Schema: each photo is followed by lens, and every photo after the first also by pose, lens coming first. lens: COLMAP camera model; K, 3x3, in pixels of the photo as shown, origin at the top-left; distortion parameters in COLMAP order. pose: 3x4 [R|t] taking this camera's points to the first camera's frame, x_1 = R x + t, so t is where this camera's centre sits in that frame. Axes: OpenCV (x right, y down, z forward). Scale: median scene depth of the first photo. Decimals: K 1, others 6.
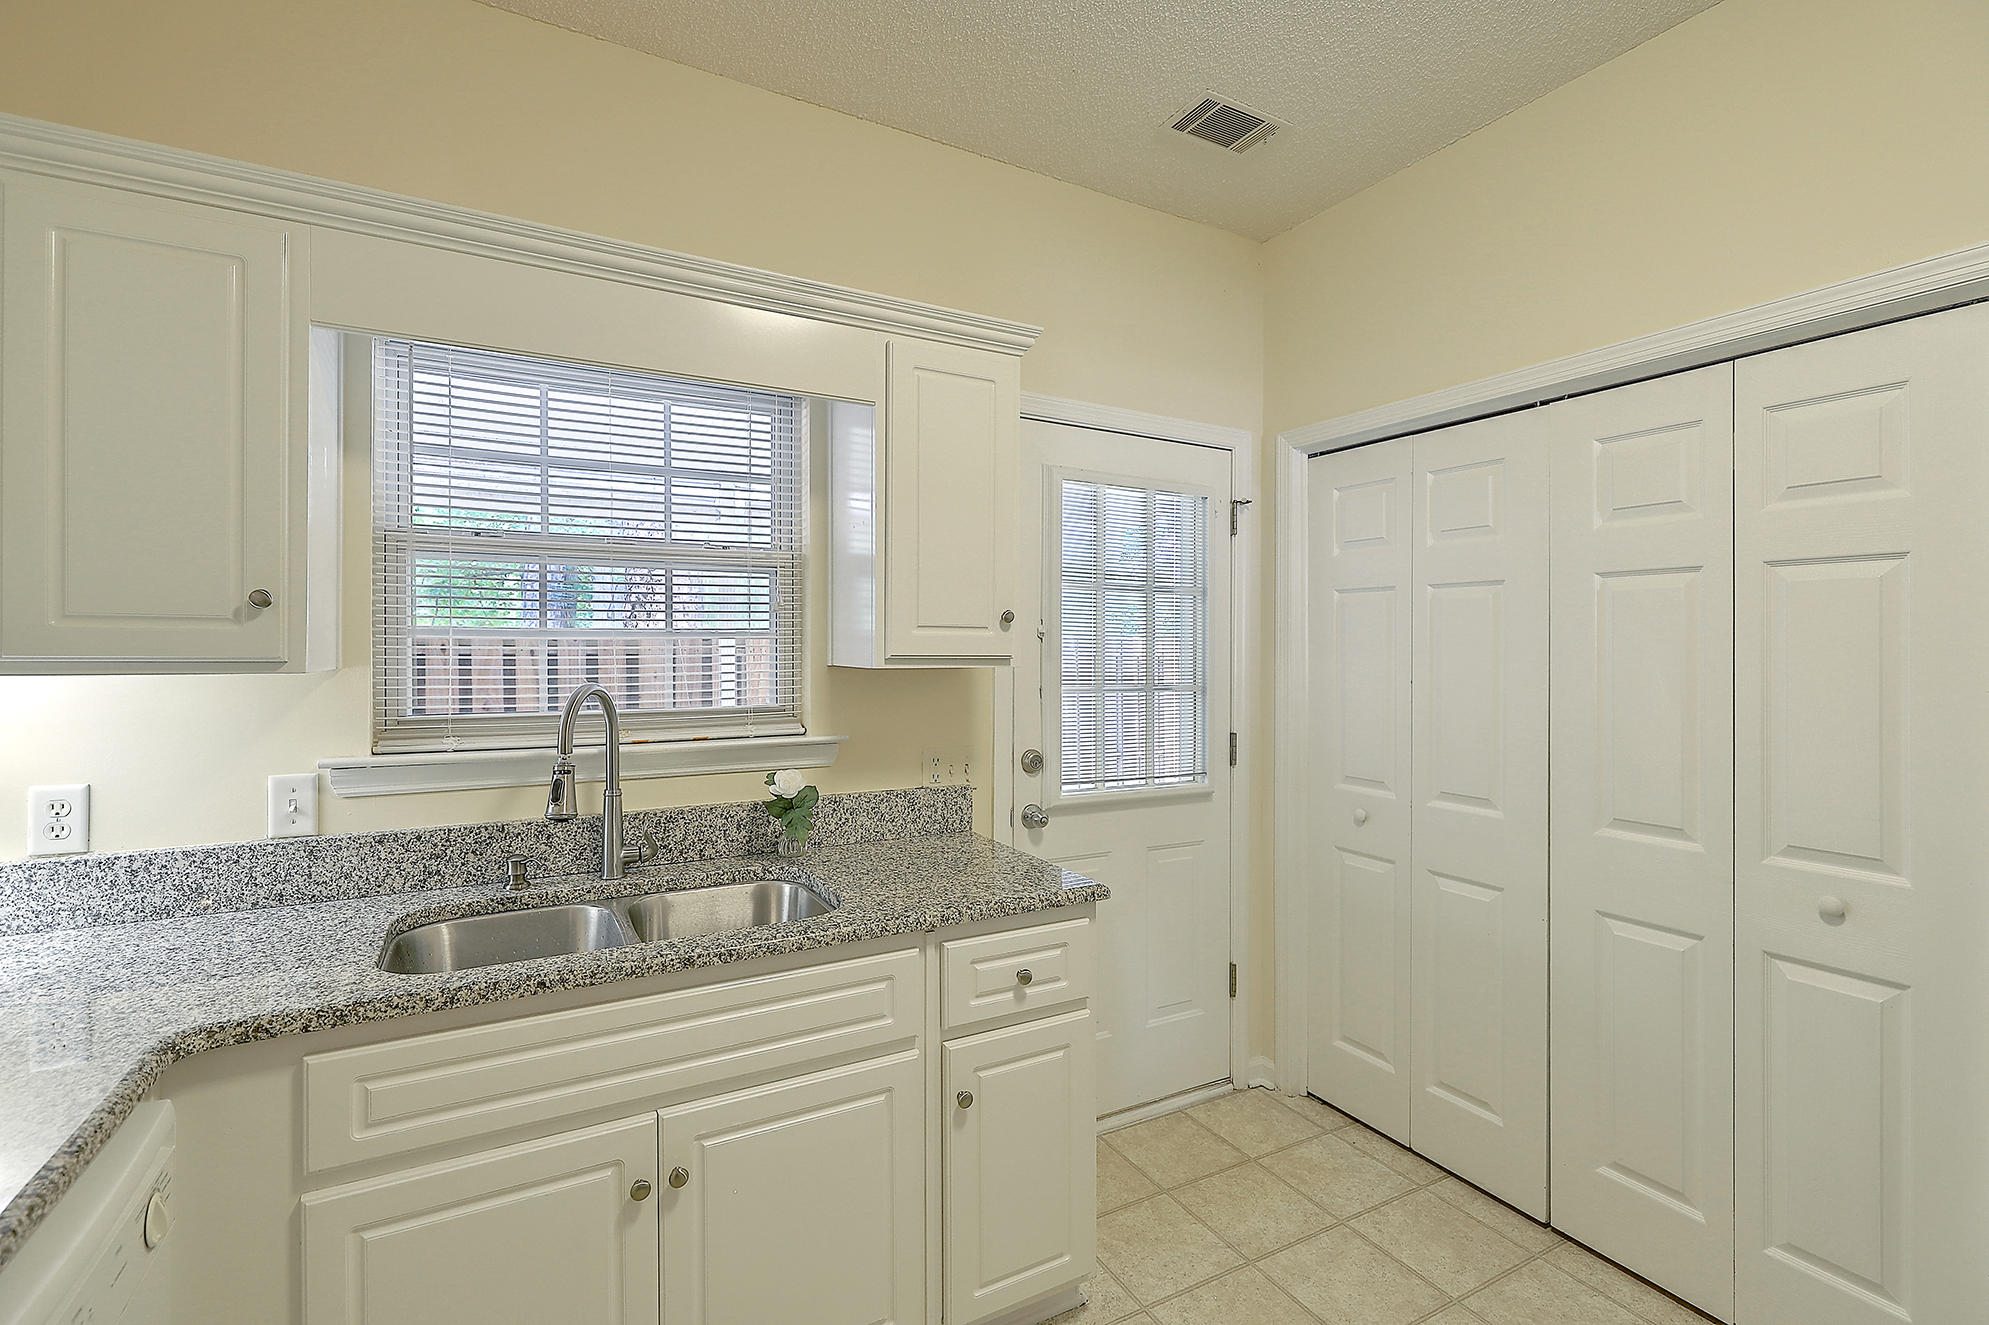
lens RADIAL K [[910.0, 0, 1000.7], [0, 910.0, 642.8], [0, 0, 1]] dist [0.001806, 0.001399]
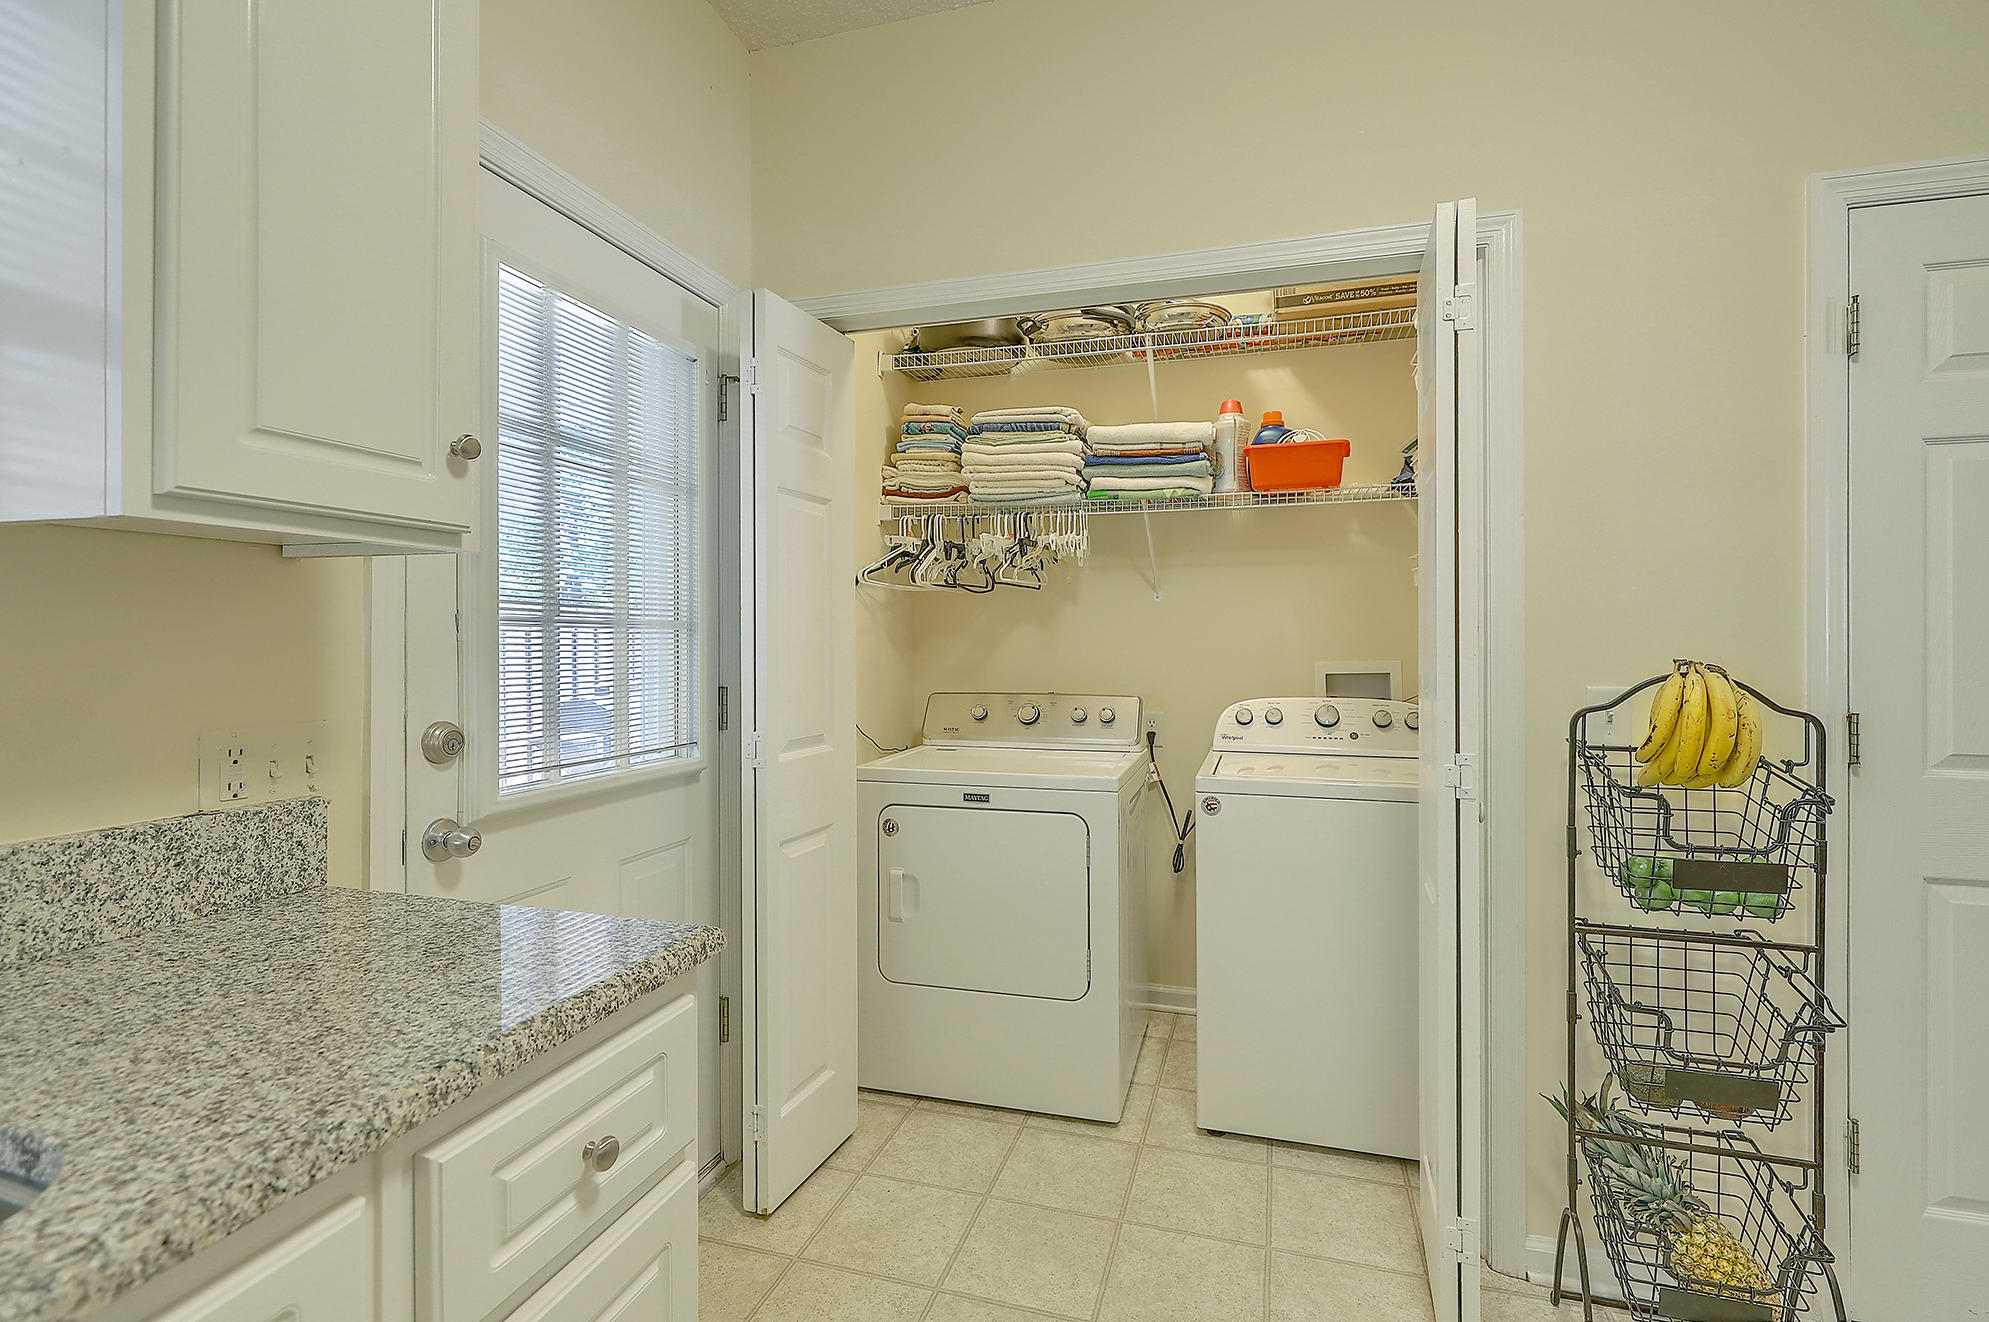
lens RADIAL K [[910.0, 0, 1022.3], [0, 910.0, 630.3], [0, 0, 1]] dist [0.001806, 0.001399]
pose [[0.708673, -0.001008, 0.705536, -0.117830], [0.001835, 0.999998, -0.000414, 0.066244], [-0.705535, 0.001588, 0.708674, 0.370884]]
